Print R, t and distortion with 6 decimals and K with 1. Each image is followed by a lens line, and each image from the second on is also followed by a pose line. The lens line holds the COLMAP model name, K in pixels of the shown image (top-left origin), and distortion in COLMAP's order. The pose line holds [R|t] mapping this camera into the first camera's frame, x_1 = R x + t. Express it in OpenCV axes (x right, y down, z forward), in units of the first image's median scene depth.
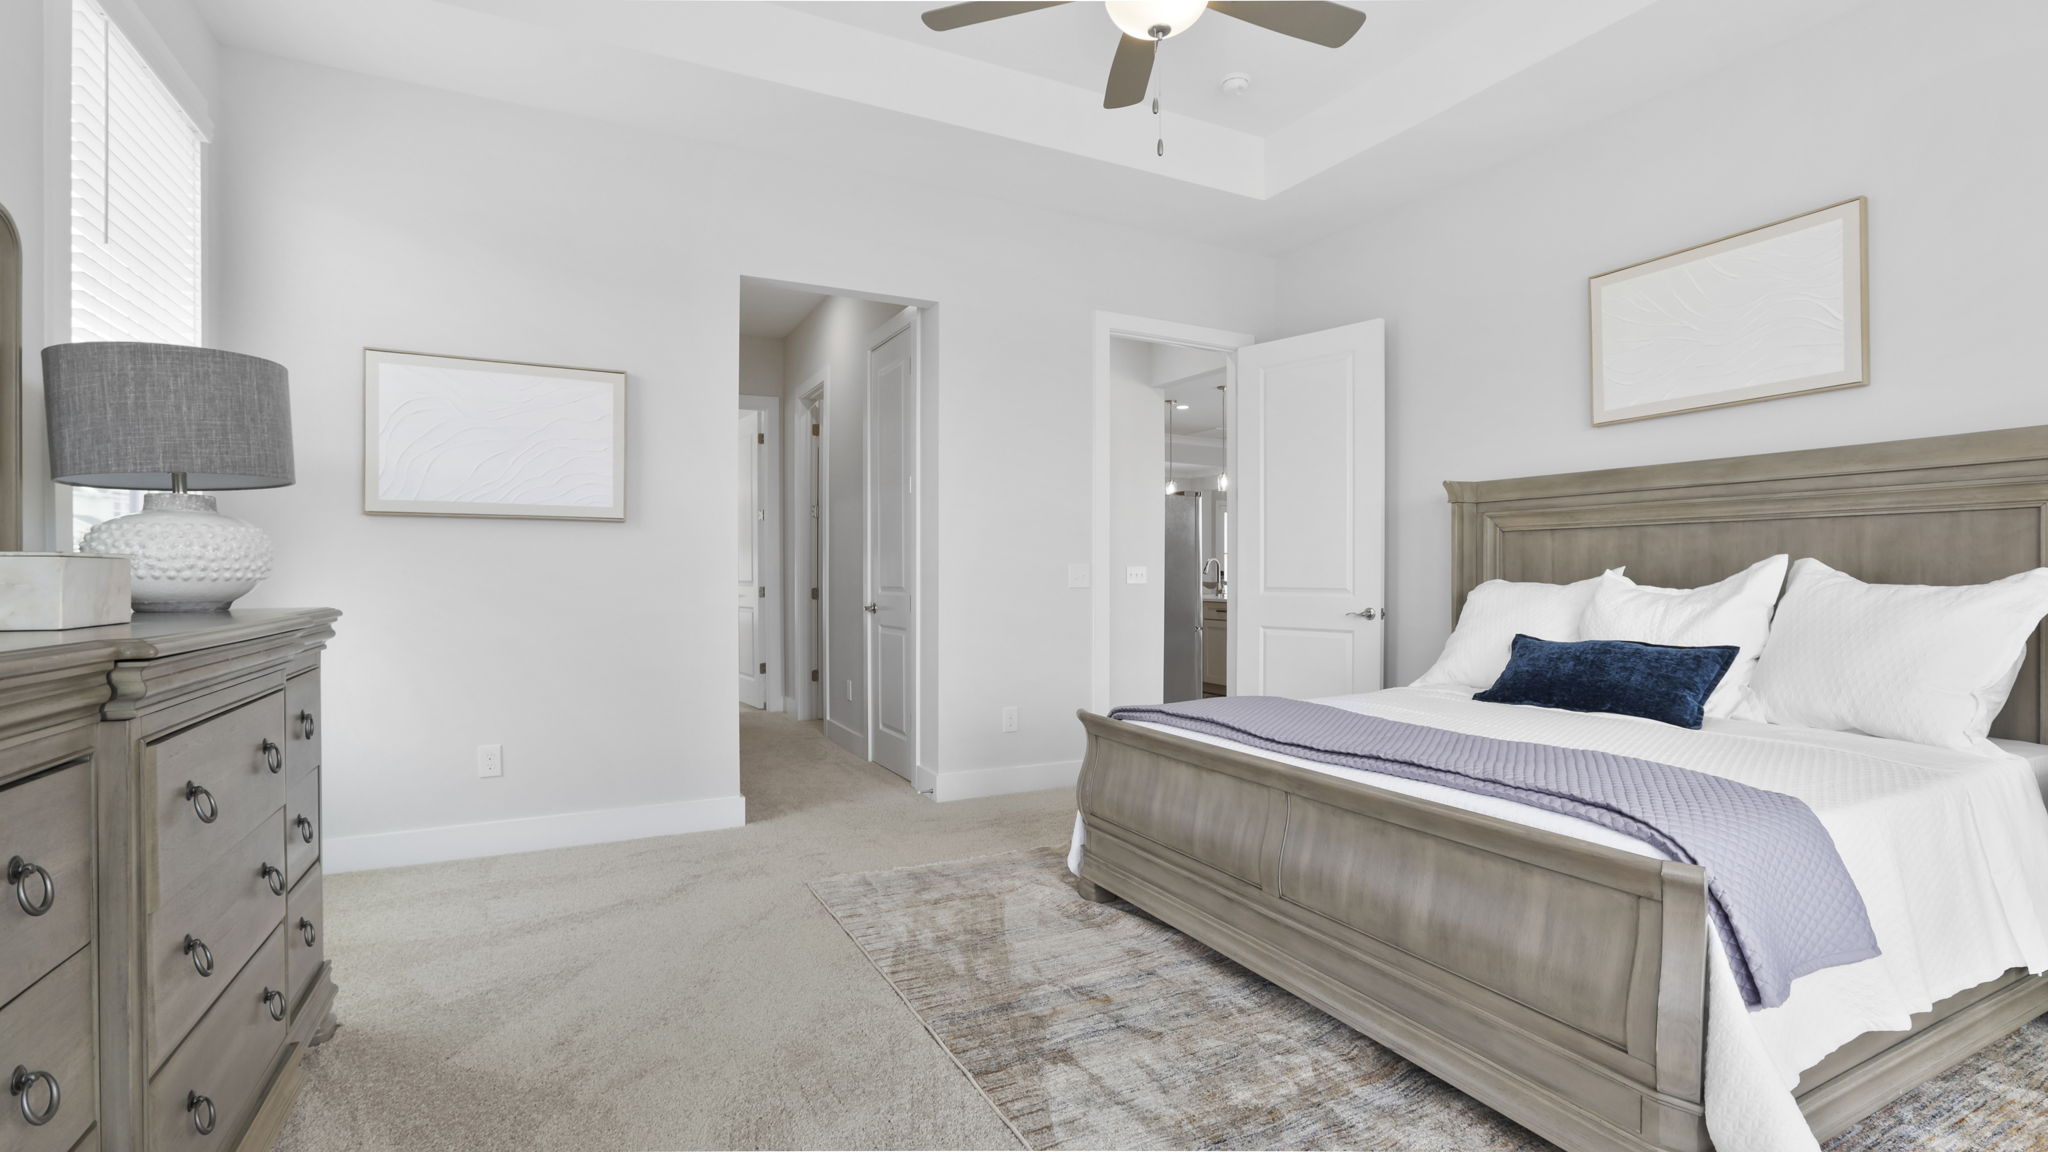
lens RADIAL K [[921.6, 0, 1038.7], [0, 921.6, 574.7], [0, 0, 1]] dist [-0.039379, 0.014465]
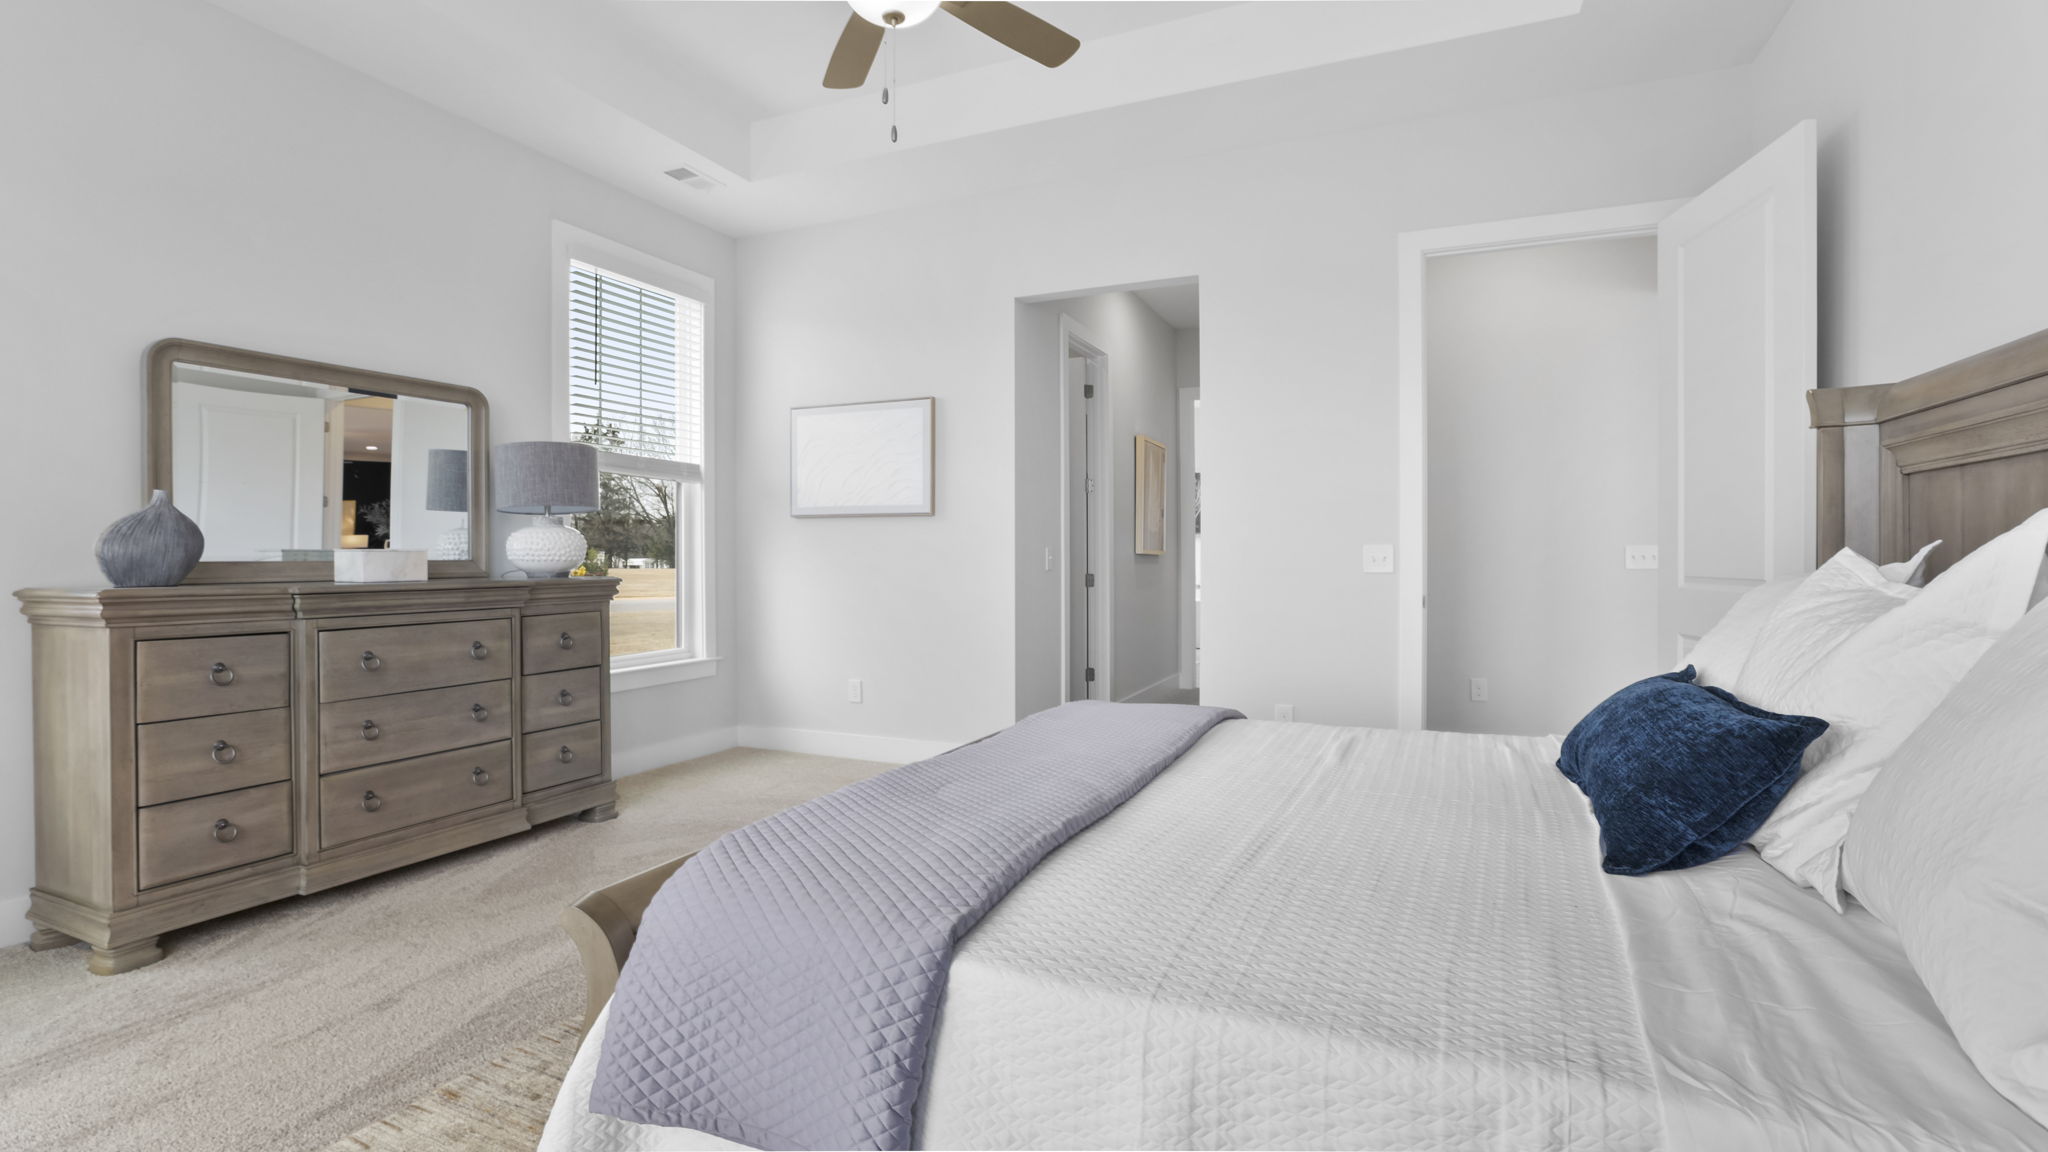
lens RADIAL K [[925.8, 0, 1030.8], [0, 925.8, 536.6], [0, 0, 1]] dist [-0.002133, -0.000050]
pose [[0.623204, -0.016627, -0.781883, 0.675151], [-0.000382, 0.999767, -0.021565, 0.000125], [0.782059, 0.013738, 0.623052, 0.321297]]
